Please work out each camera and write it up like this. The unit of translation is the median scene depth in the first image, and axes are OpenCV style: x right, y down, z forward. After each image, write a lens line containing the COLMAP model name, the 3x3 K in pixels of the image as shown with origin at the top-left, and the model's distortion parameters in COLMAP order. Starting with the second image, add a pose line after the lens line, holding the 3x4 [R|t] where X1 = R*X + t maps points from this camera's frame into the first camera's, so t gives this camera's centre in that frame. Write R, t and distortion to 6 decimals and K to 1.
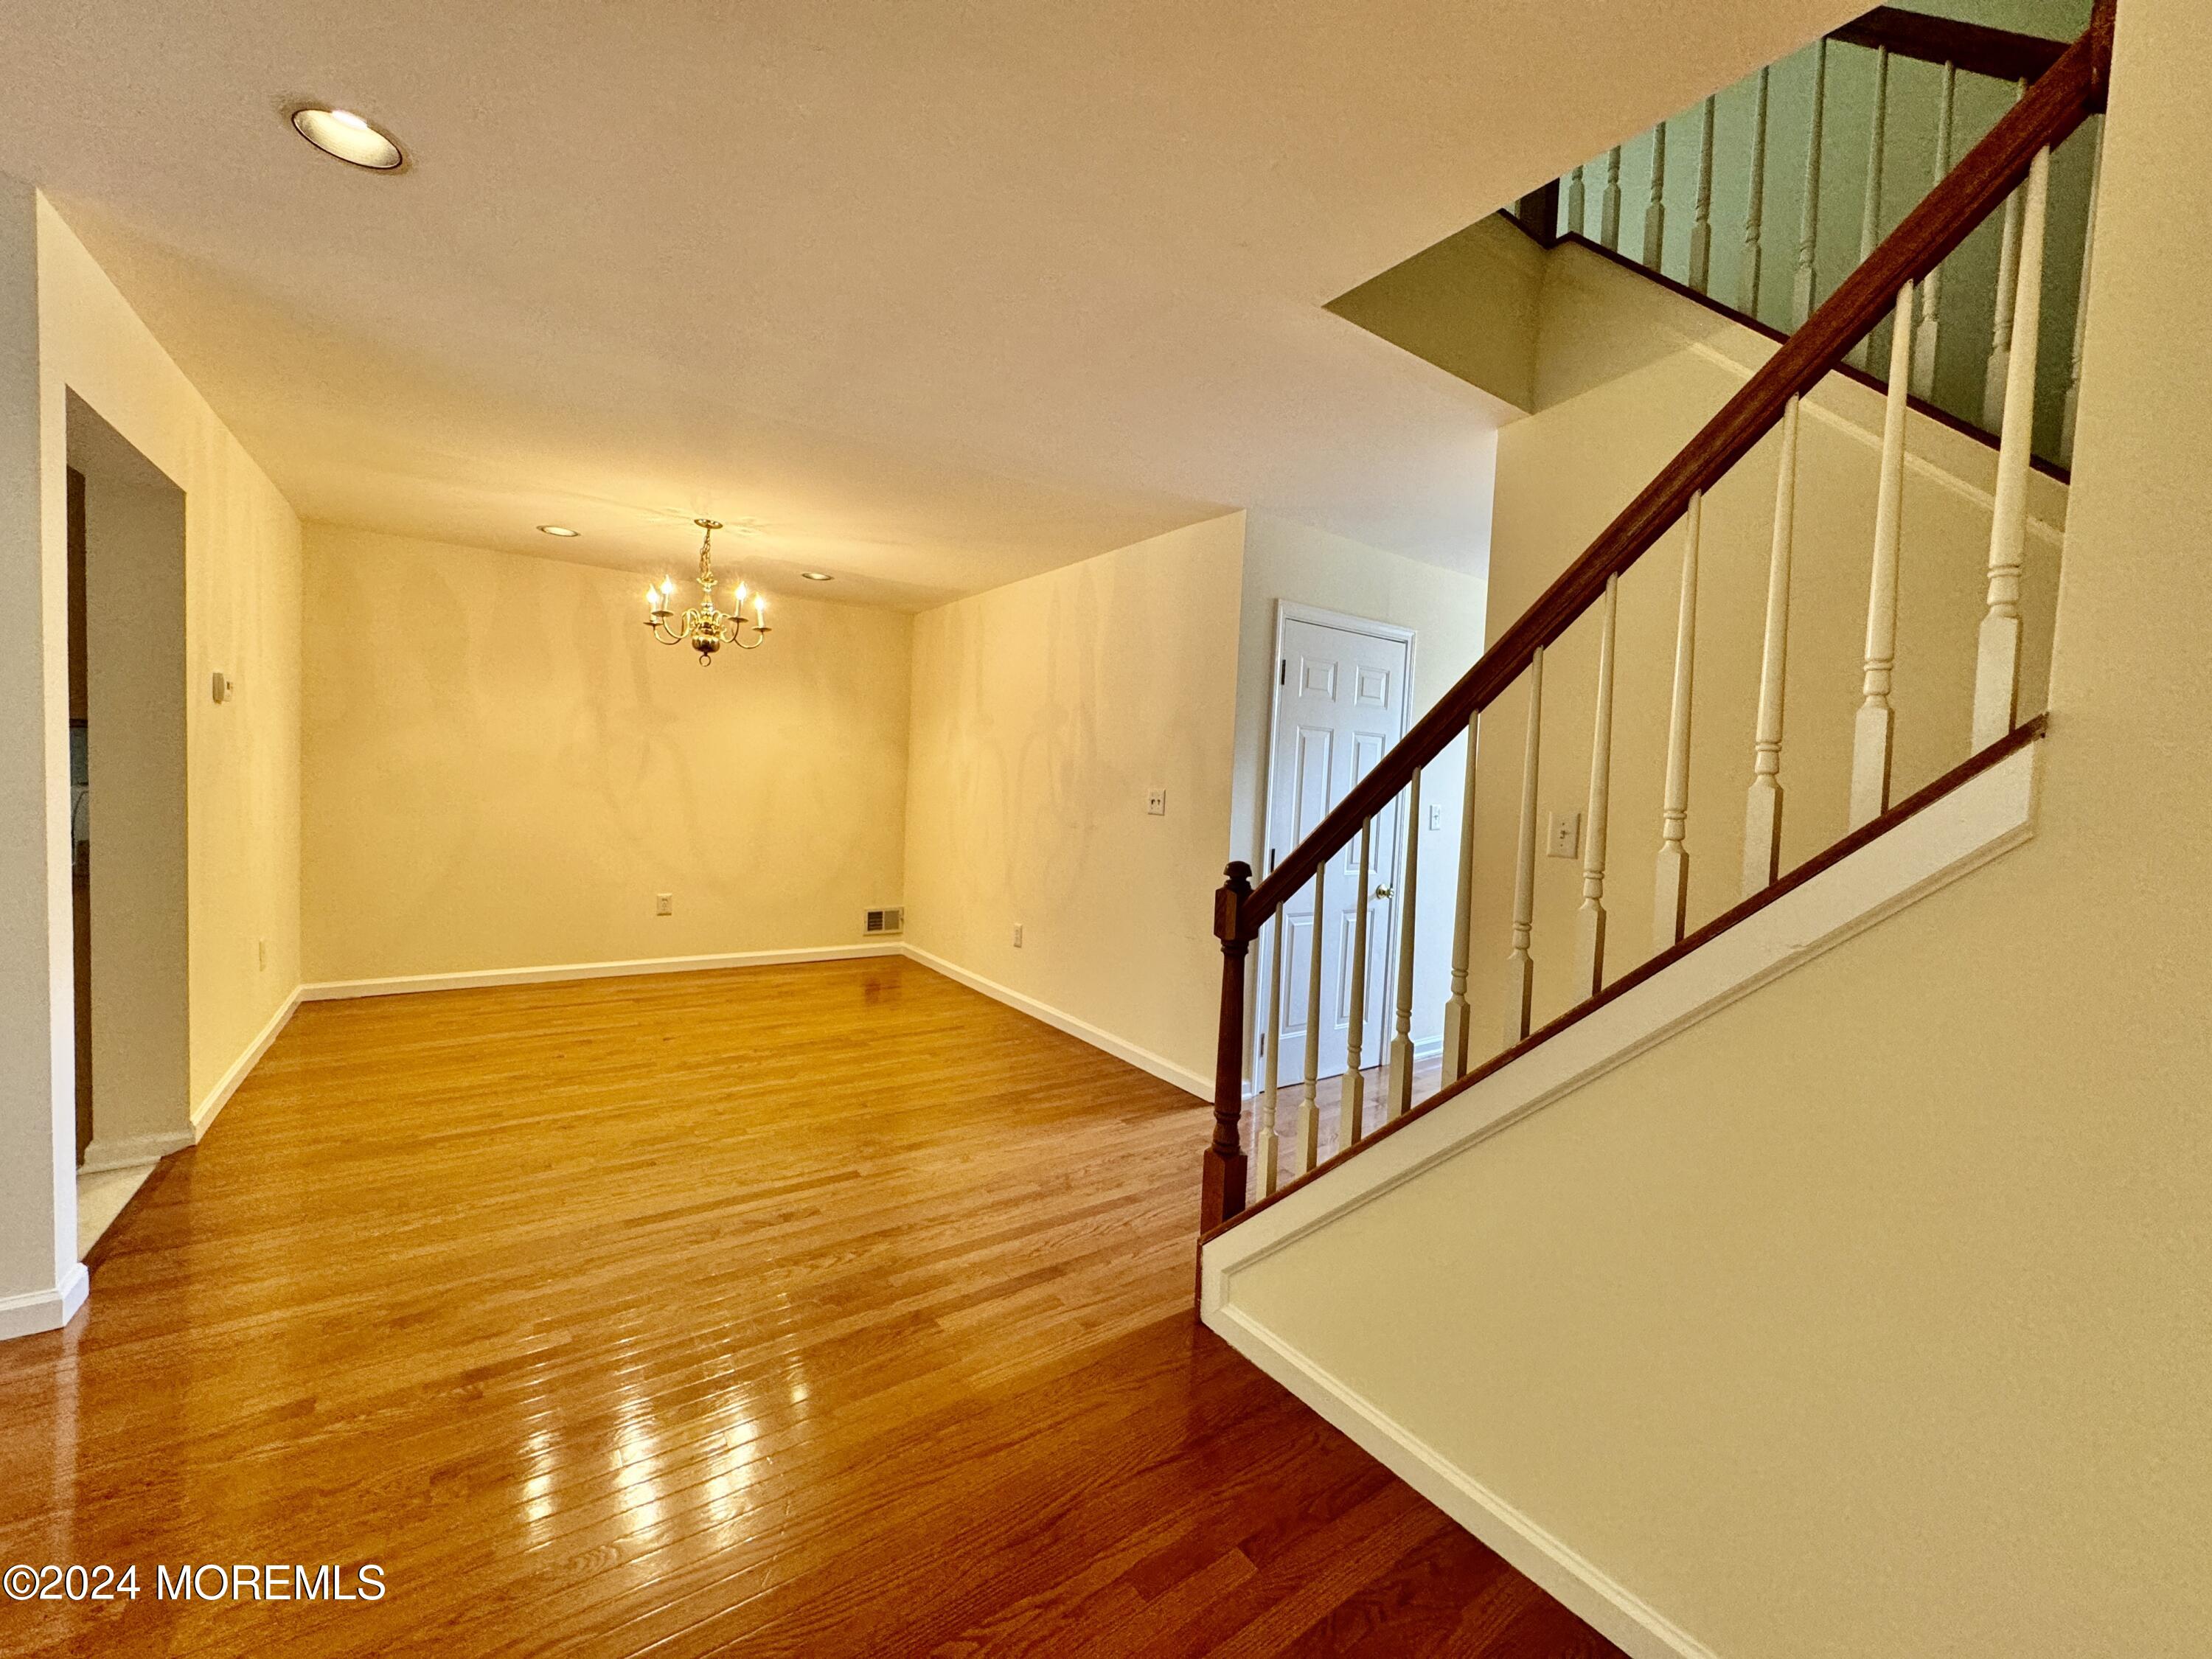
lens RADIAL K [[881.4, 0, 1105.6], [0, 881.4, 830.9], [0, 0, 1]] dist [-0.004162, 0.000463]
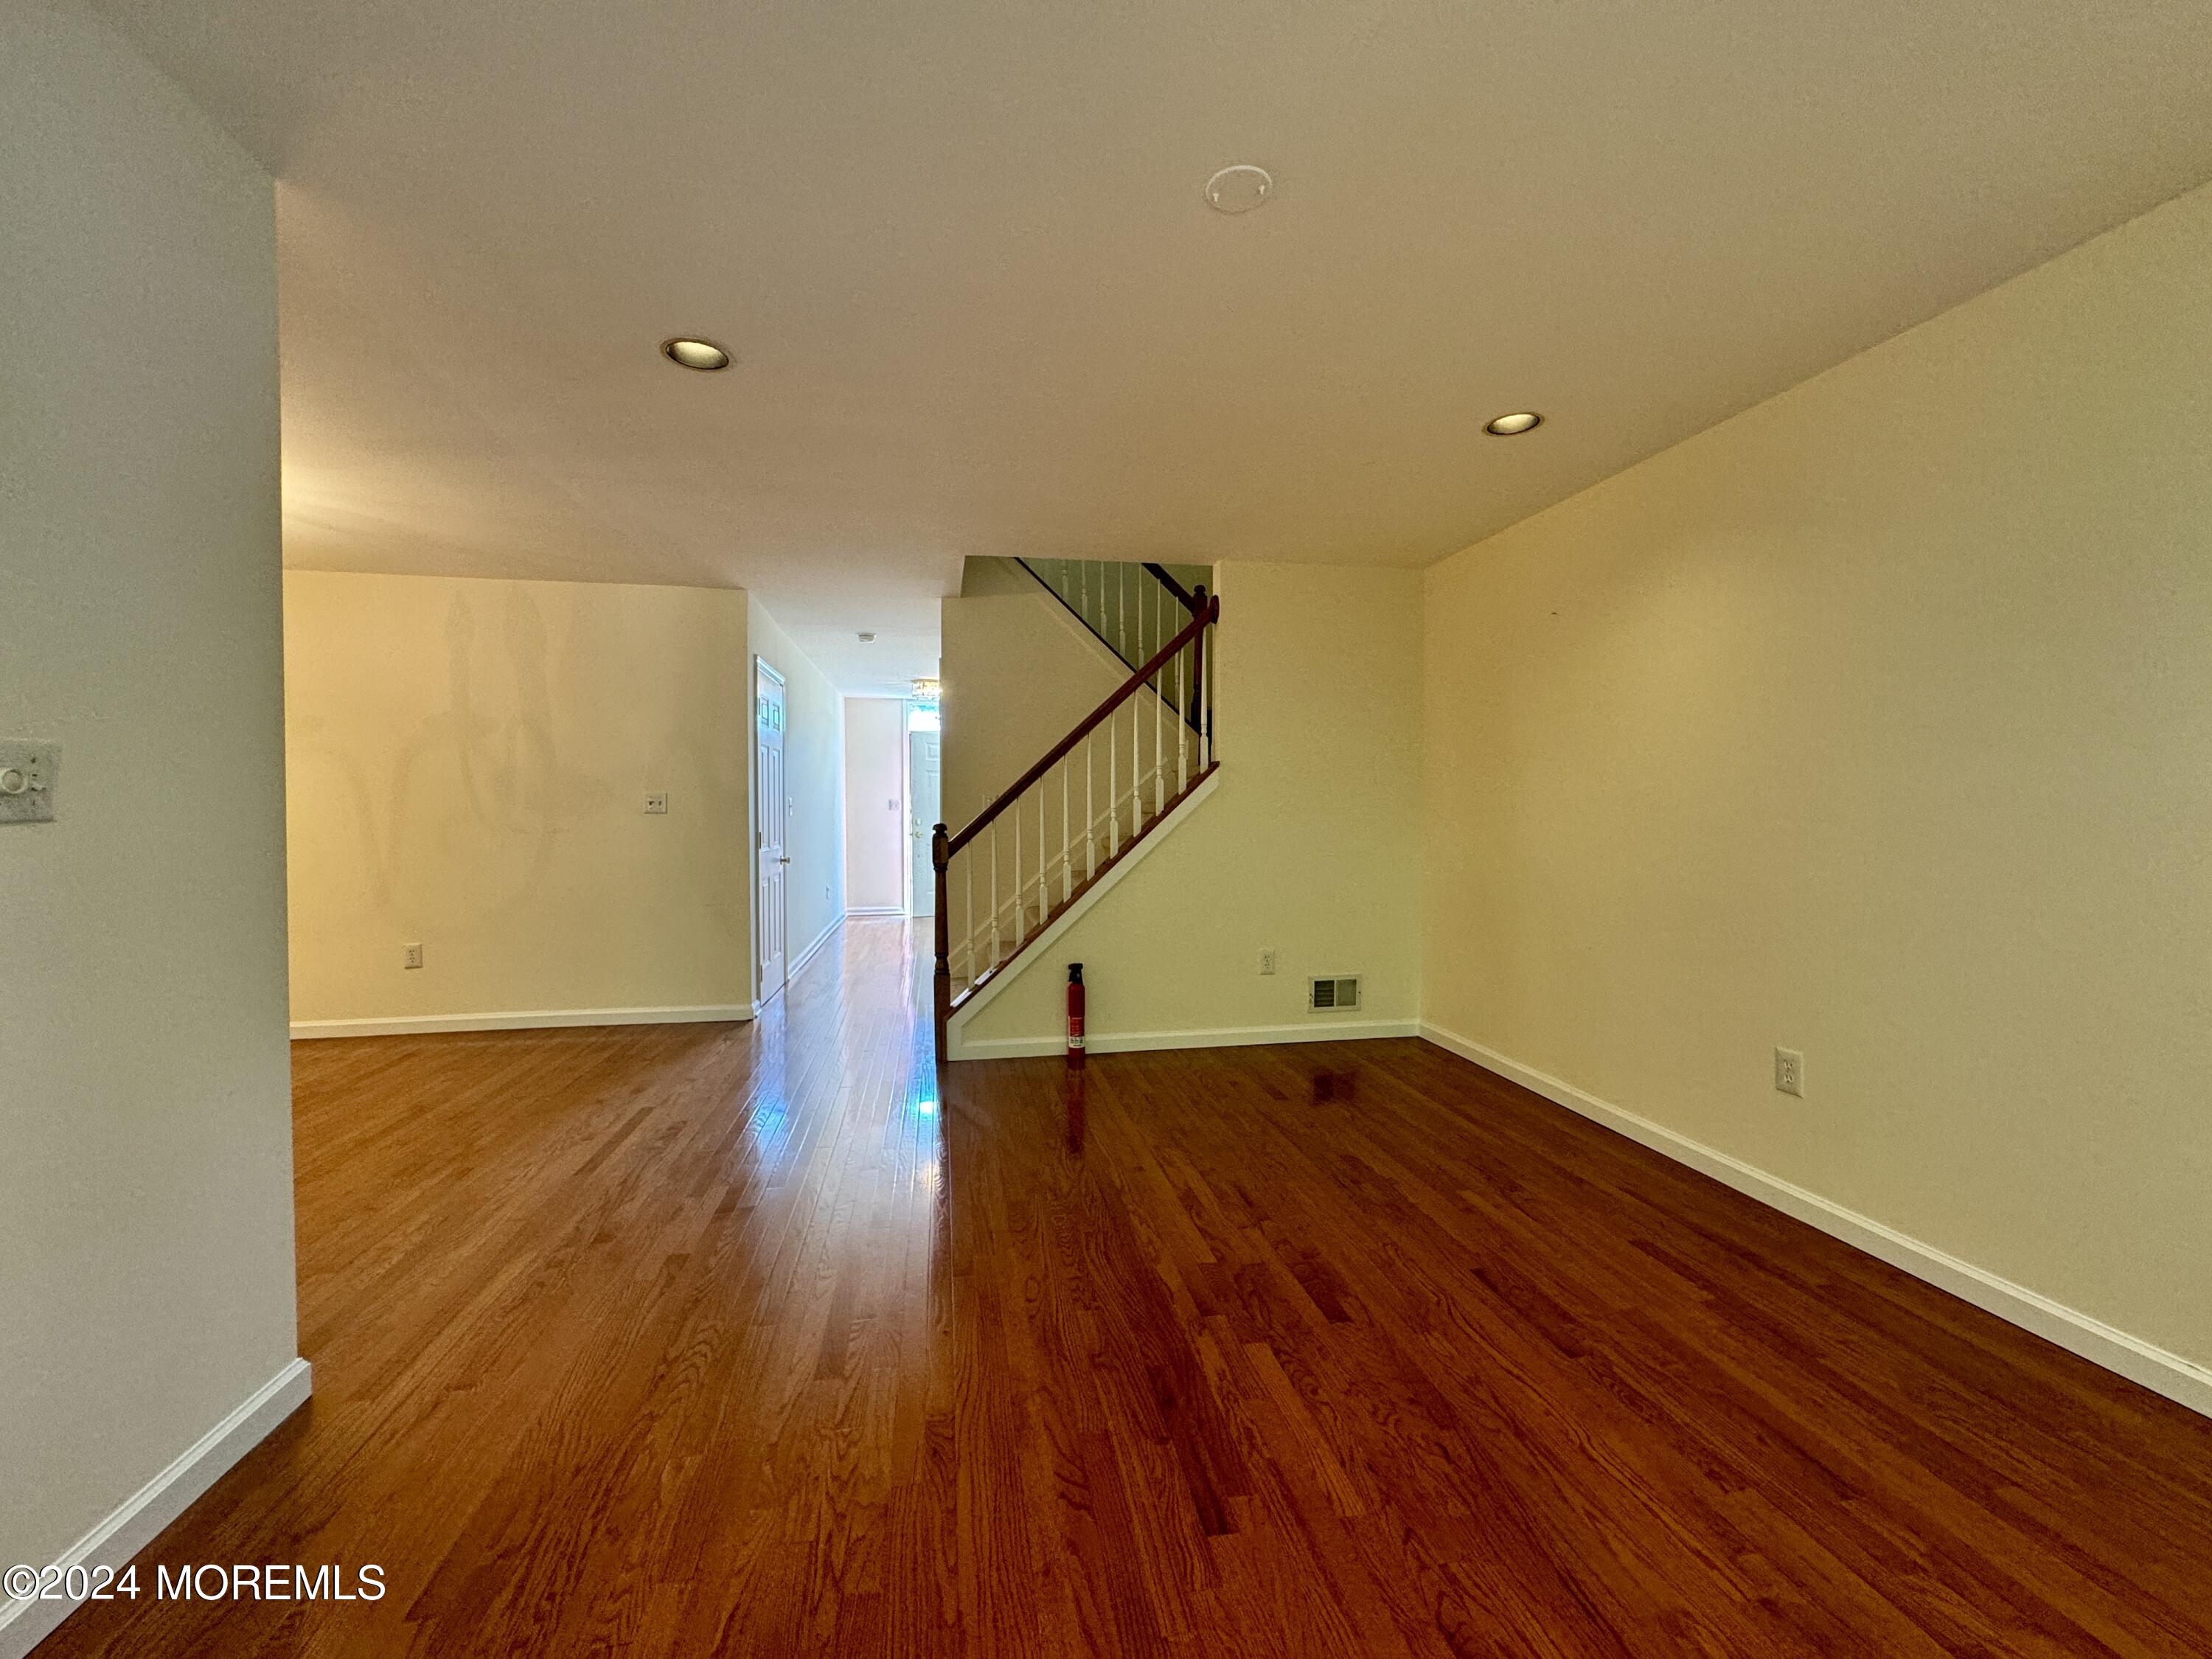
lens RADIAL K [[881.4, 0, 1102.4], [0, 881.4, 817.0], [0, 0, 1]] dist [-0.004162, 0.000463]
pose [[0.418827, -0.052743, 0.906533, -1.227187], [0.071384, 0.997135, 0.025034, 0.000002], [-0.905256, 0.054227, 0.421392, -0.124119]]
